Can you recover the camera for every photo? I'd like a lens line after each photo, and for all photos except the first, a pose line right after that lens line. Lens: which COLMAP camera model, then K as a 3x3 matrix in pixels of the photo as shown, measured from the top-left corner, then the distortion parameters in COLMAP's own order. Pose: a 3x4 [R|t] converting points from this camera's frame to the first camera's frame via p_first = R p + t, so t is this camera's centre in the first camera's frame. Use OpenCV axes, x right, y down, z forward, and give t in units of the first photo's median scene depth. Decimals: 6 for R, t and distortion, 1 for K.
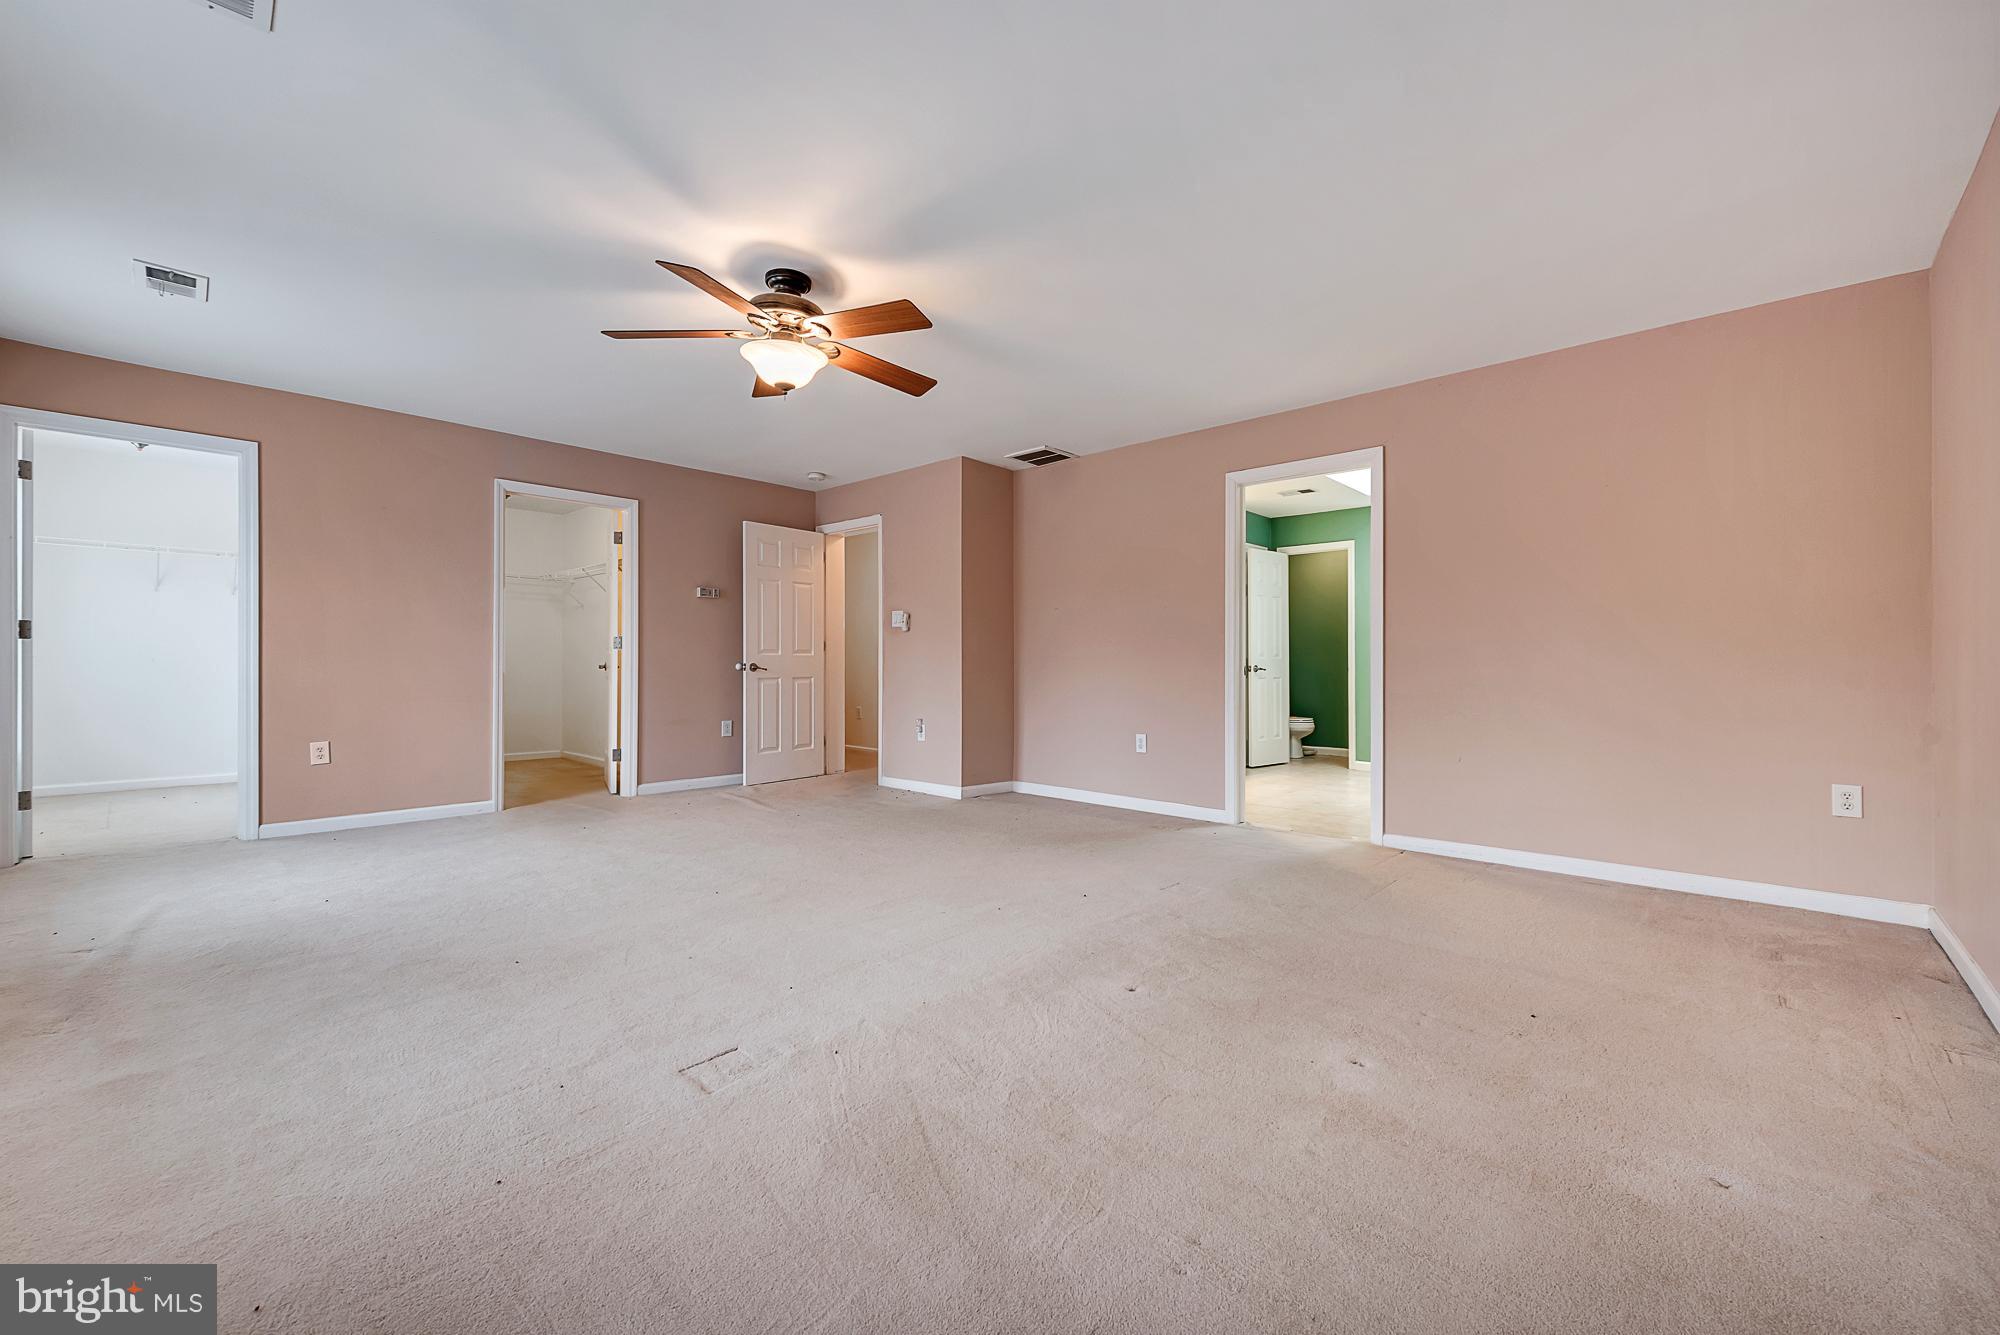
lens RADIAL K [[819.9, 0, 994.6], [0, 819.9, 642.6], [0, 0, 1]] dist [0.001523, -0.000826]
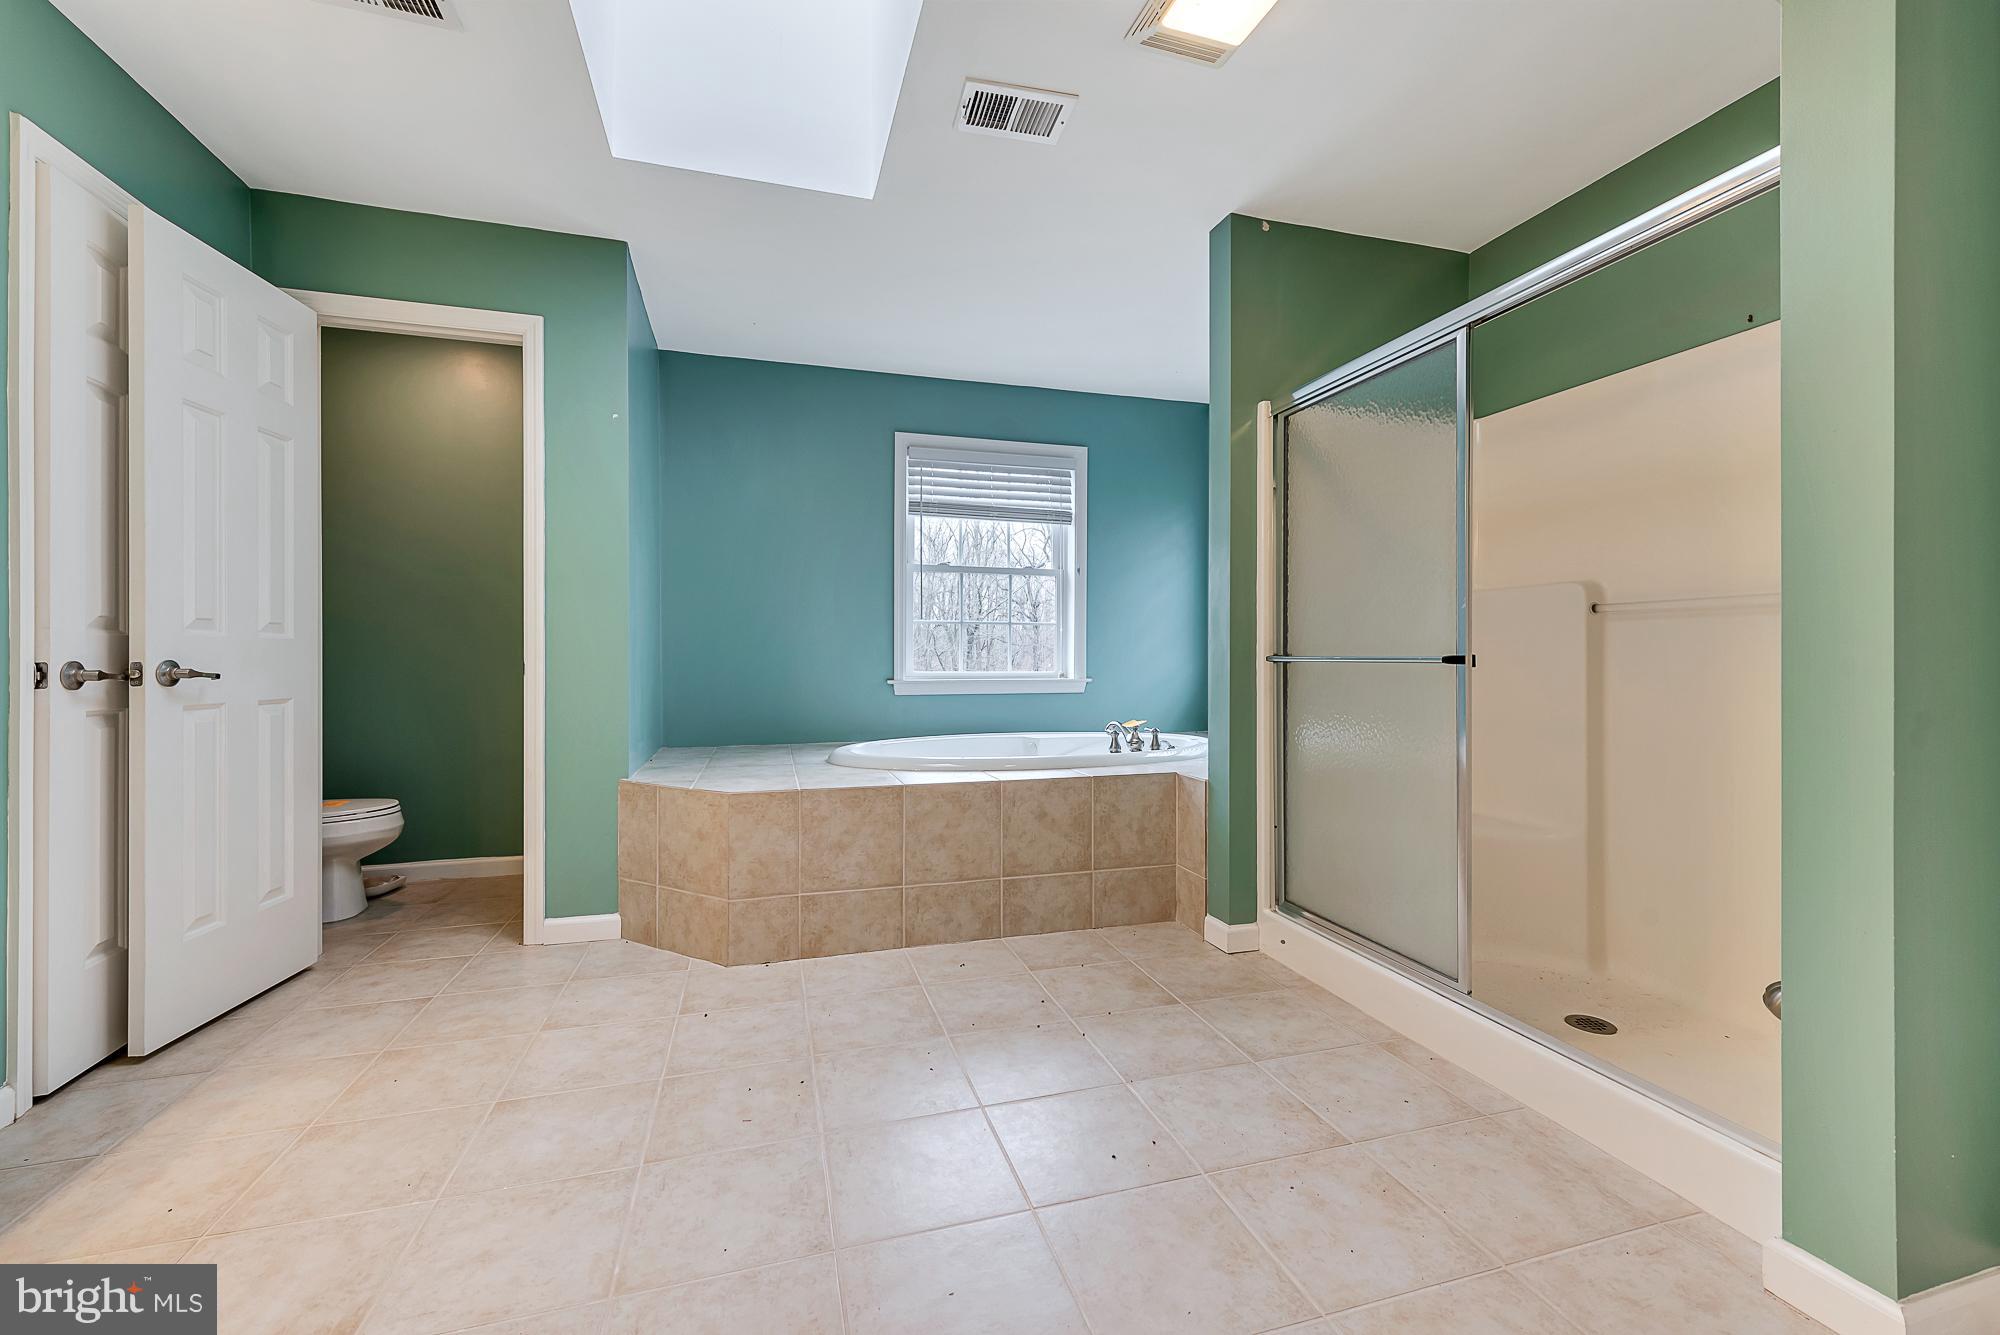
lens RADIAL K [[819.9, 0, 994.6], [0, 819.9, 642.6], [0, 0, 1]] dist [0.001523, -0.000826]
pose [[0.509100, 0.005916, 0.860687, 0.211691], [-0.014564, 0.999892, 0.001742, 0.016610], [-0.860584, -0.013422, 0.509131, 0.598011]]
